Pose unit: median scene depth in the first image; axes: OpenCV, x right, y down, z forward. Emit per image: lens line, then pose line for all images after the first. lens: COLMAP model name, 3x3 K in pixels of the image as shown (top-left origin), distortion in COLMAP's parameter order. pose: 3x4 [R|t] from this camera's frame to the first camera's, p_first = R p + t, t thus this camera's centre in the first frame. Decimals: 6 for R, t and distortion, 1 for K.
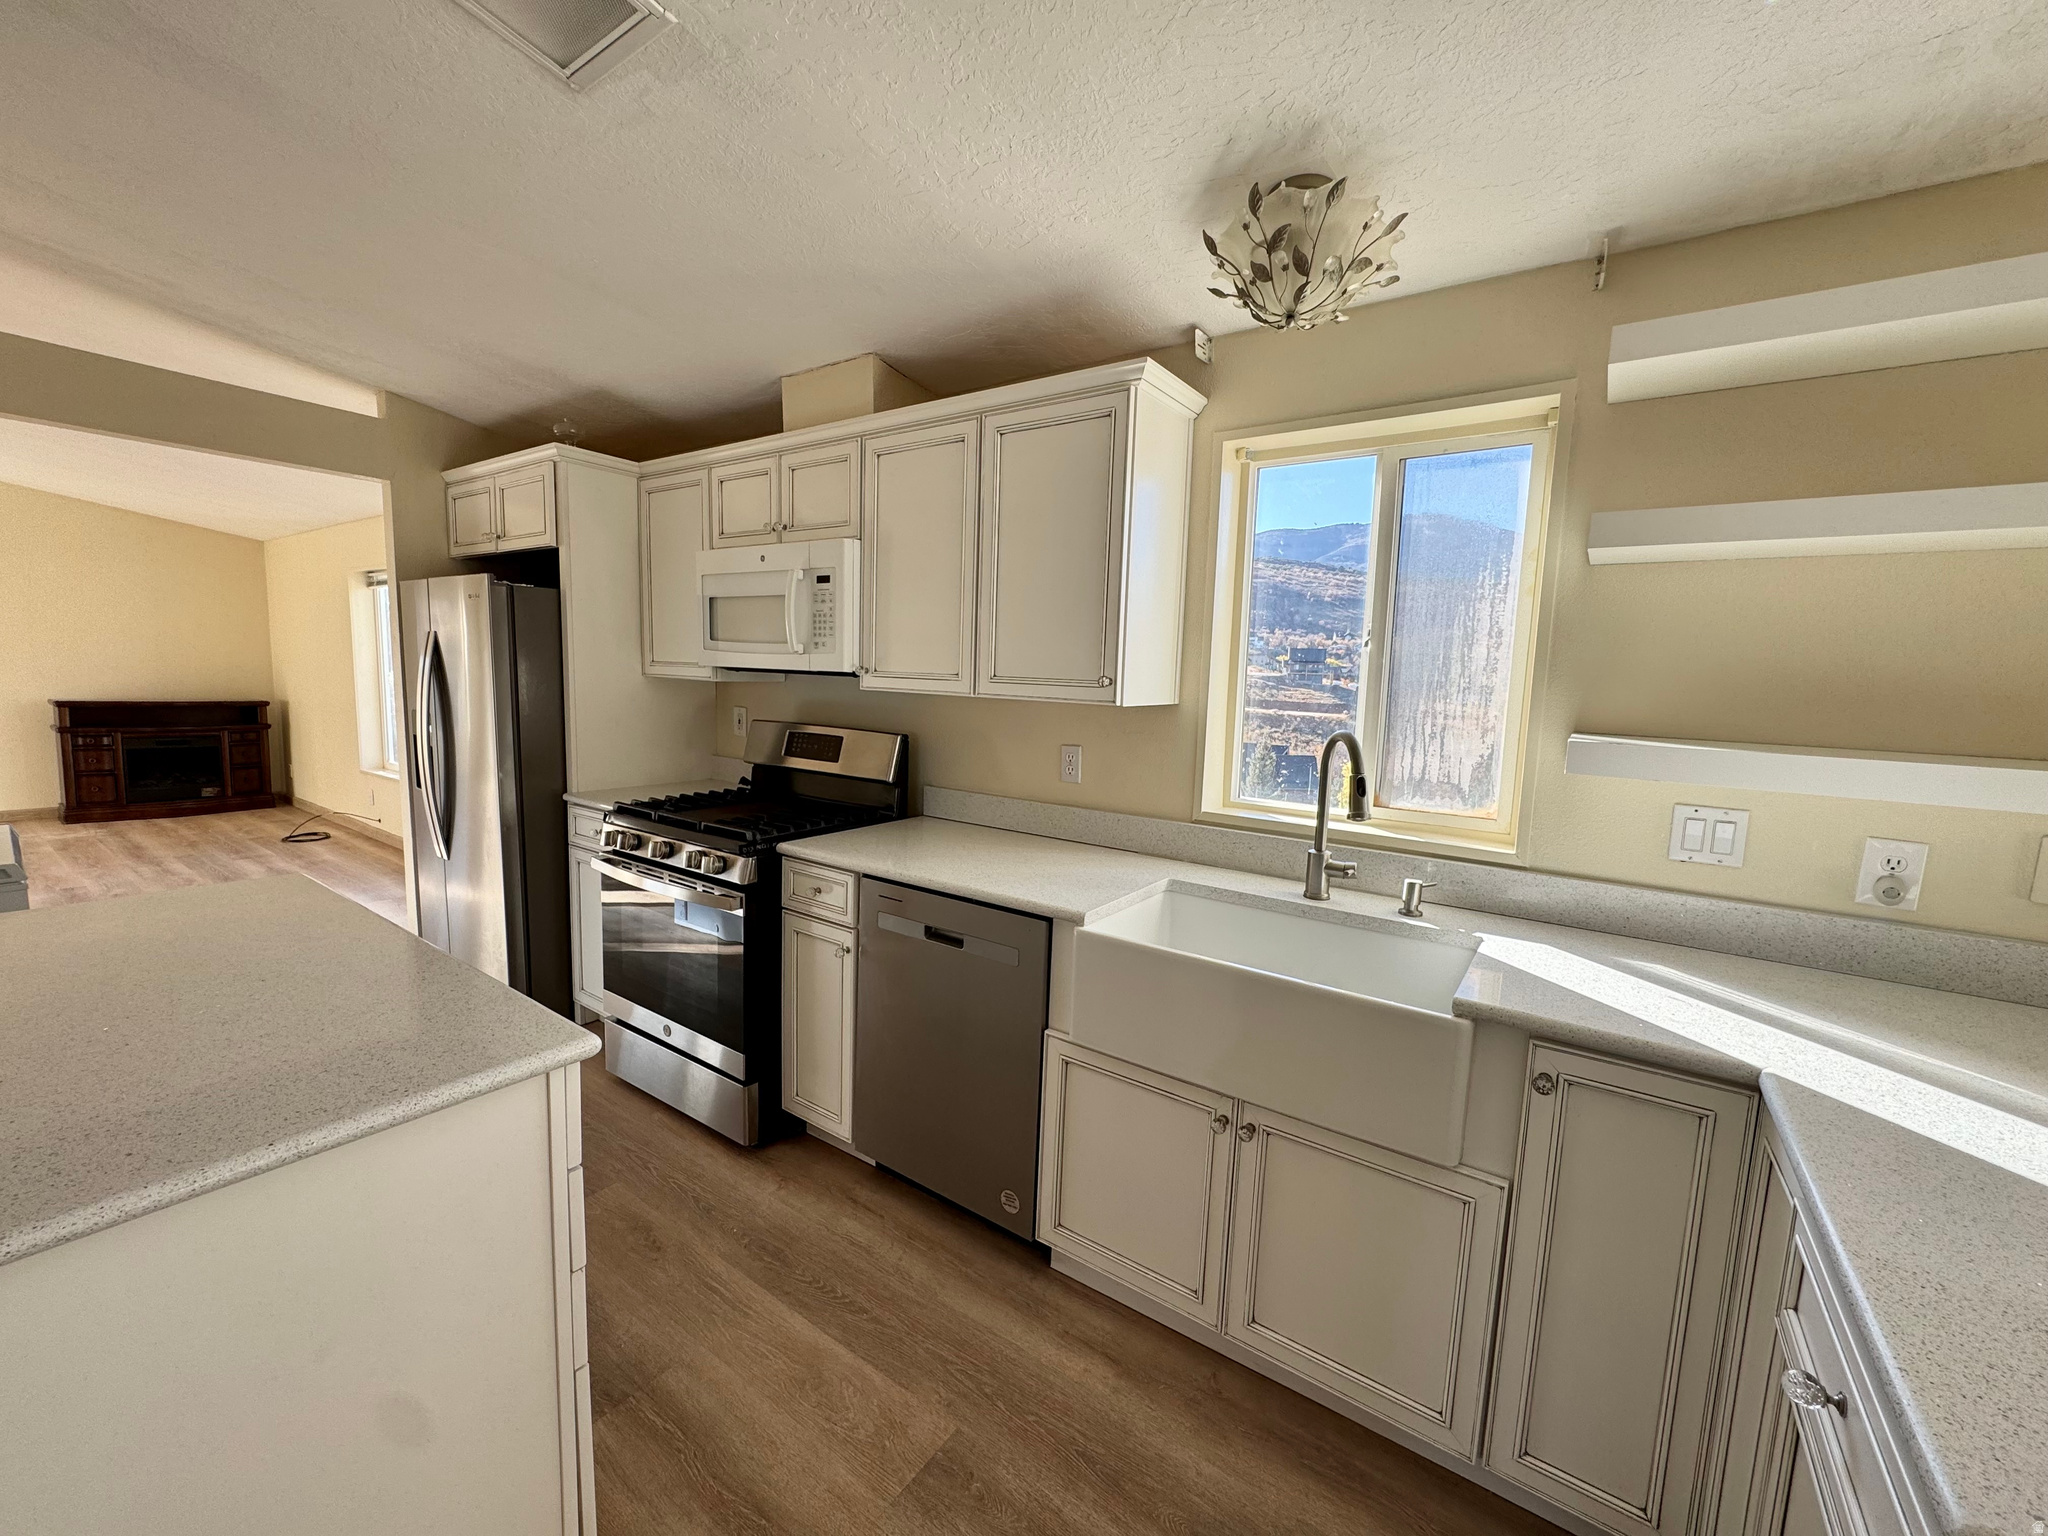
lens RADIAL K [[814.3, 0, 1023.8], [0, 814.3, 770.4], [0, 0, 1]] dist [-0.003134, -0.000425]
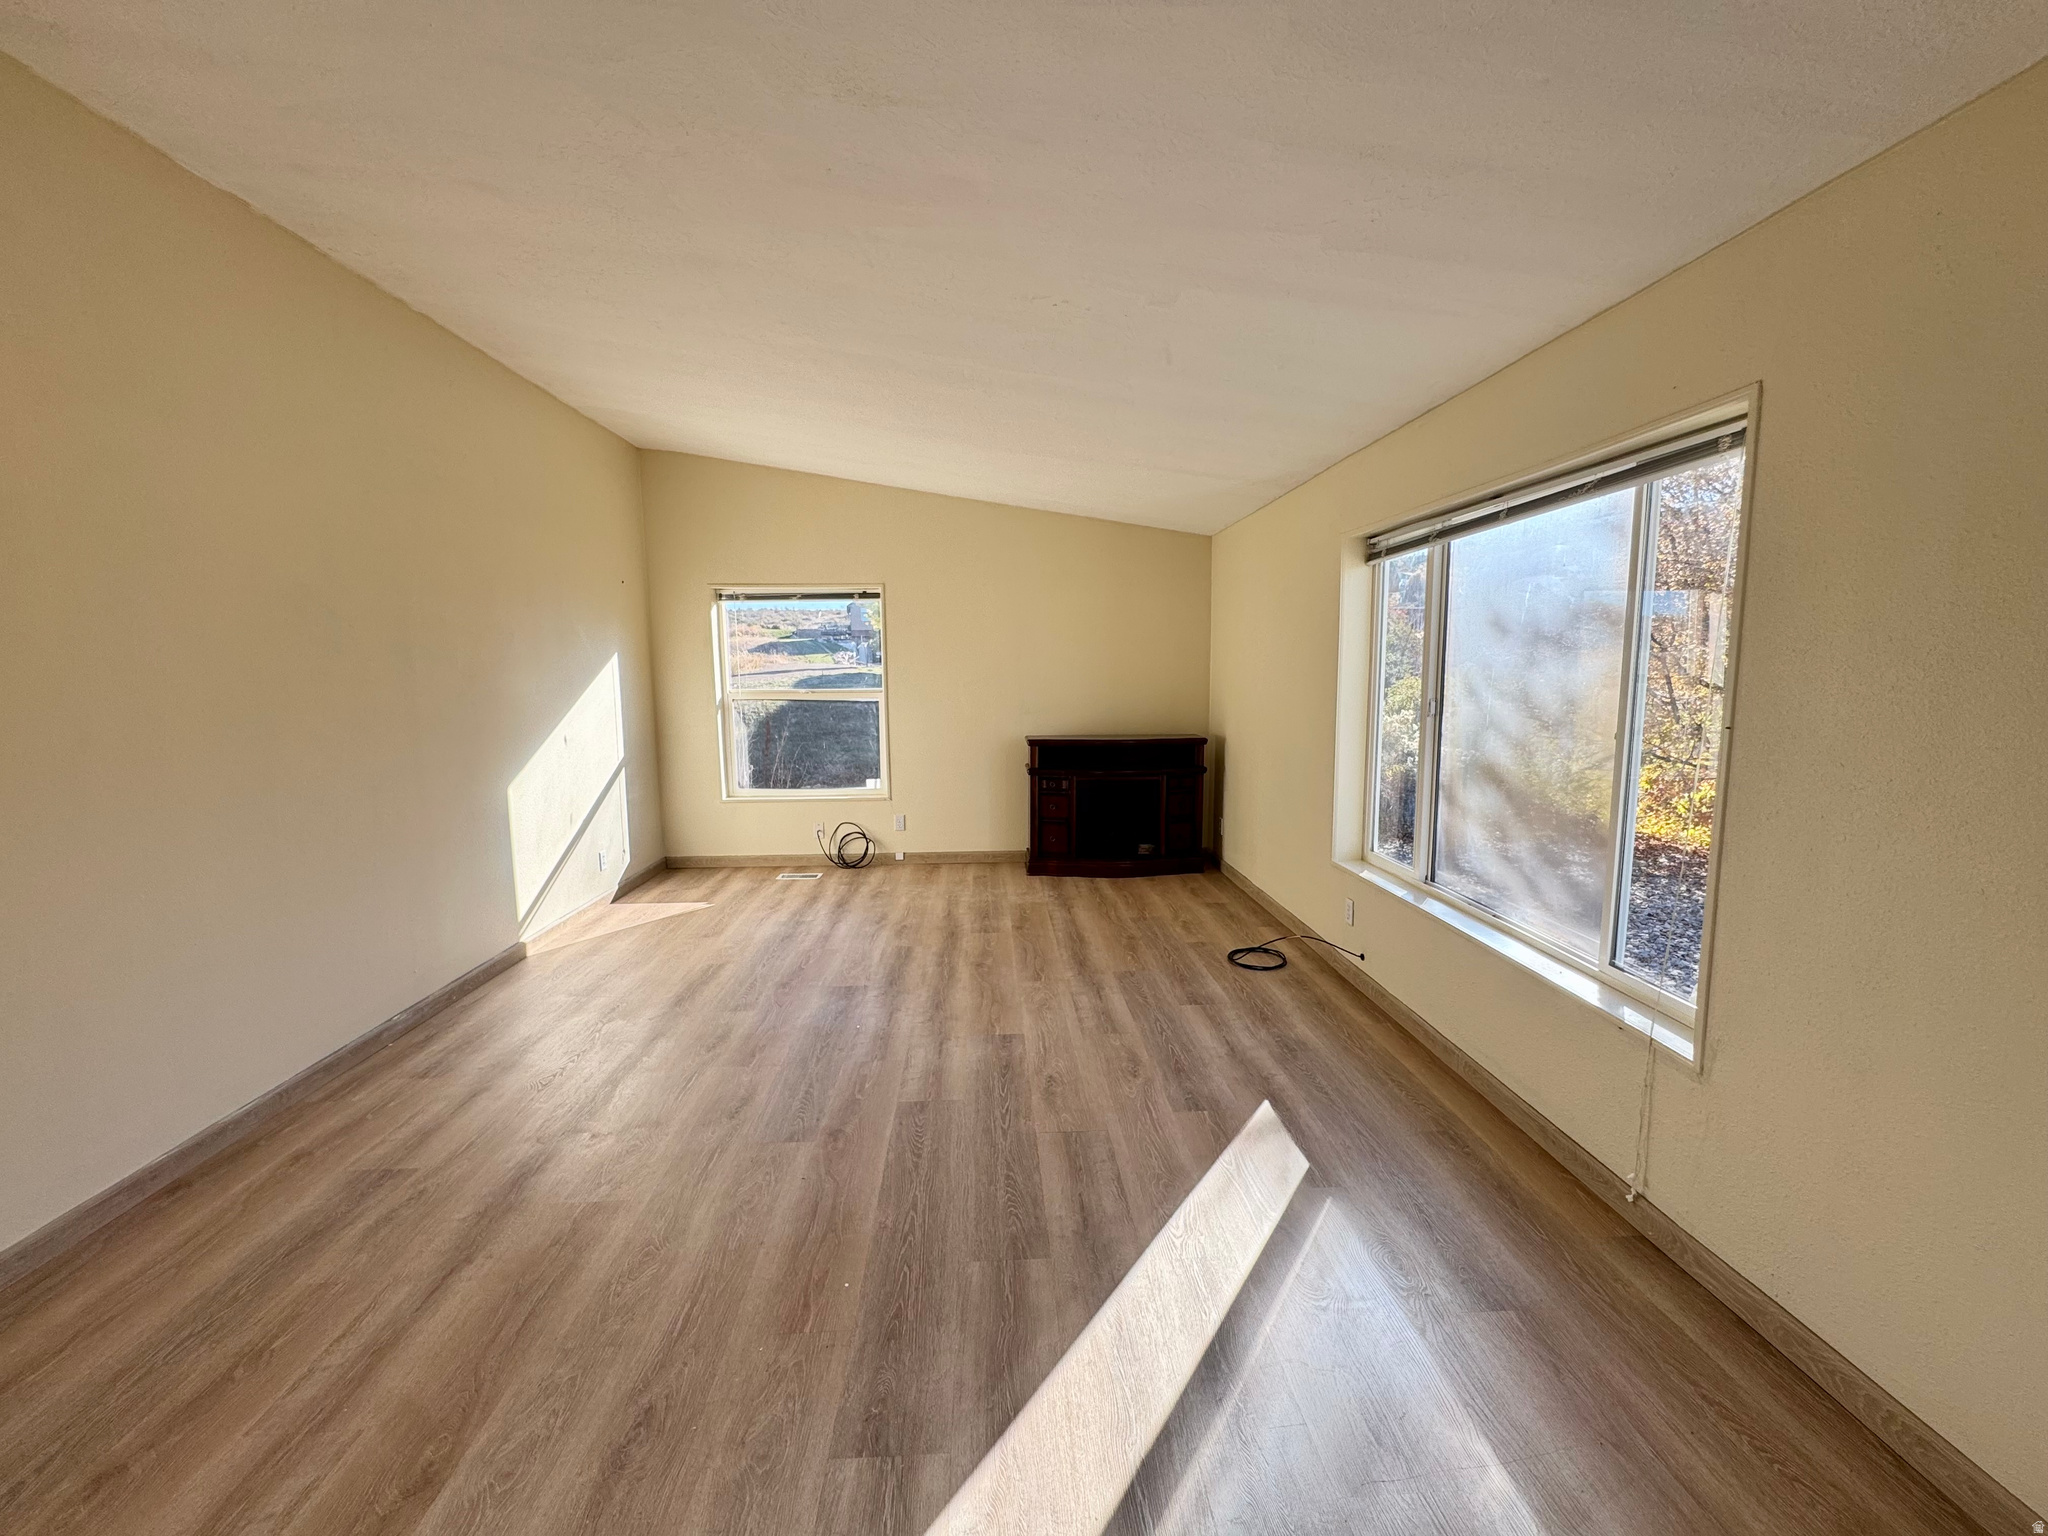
lens RADIAL K [[814.3, 0, 1023.8], [0, 814.3, 770.4], [0, 0, 1]] dist [-0.003134, -0.000425]
pose [[0.614848, 0.054373, -0.786769, -1.093378], [-0.059637, 0.997970, 0.022364, -0.159201], [0.786388, 0.033170, 0.616842, 0.986932]]
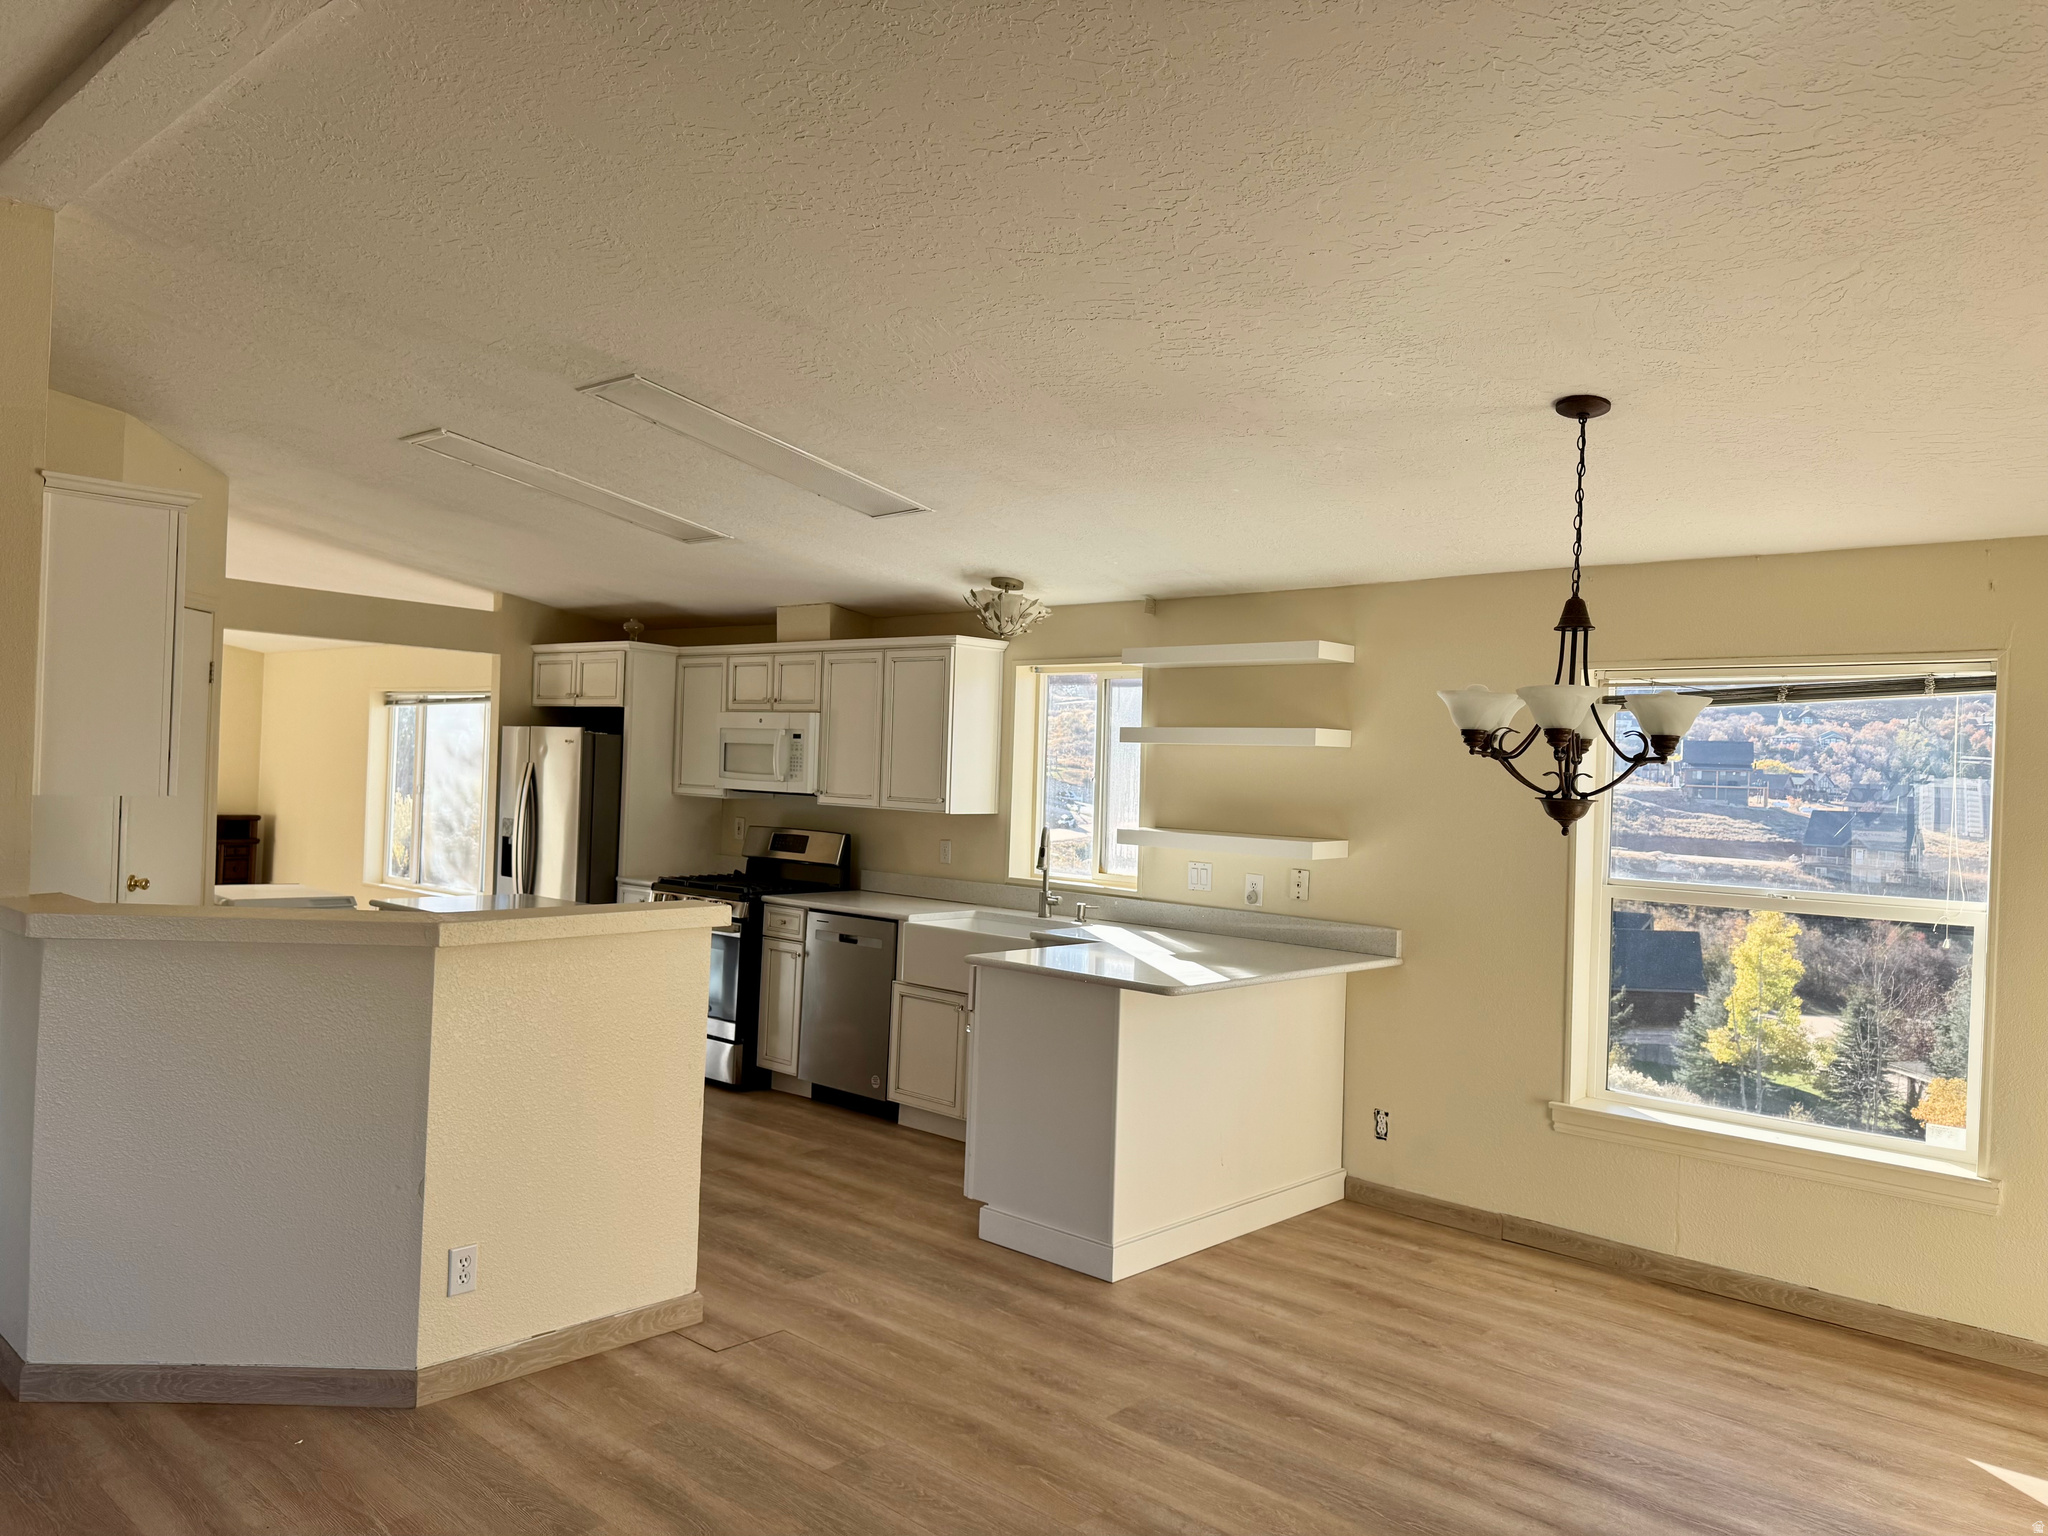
lens RADIAL K [[1432.7, 0, 1031.4], [0, 1432.7, 773.8], [0, 0, 1]] dist [0.088239, -0.123414]
pose [[0.992936, 0.003276, -0.118607, 0.510490], [-0.018089, 0.992114, -0.124028, 0.168674], [0.117266, 0.125297, 0.985165, -1.604757]]
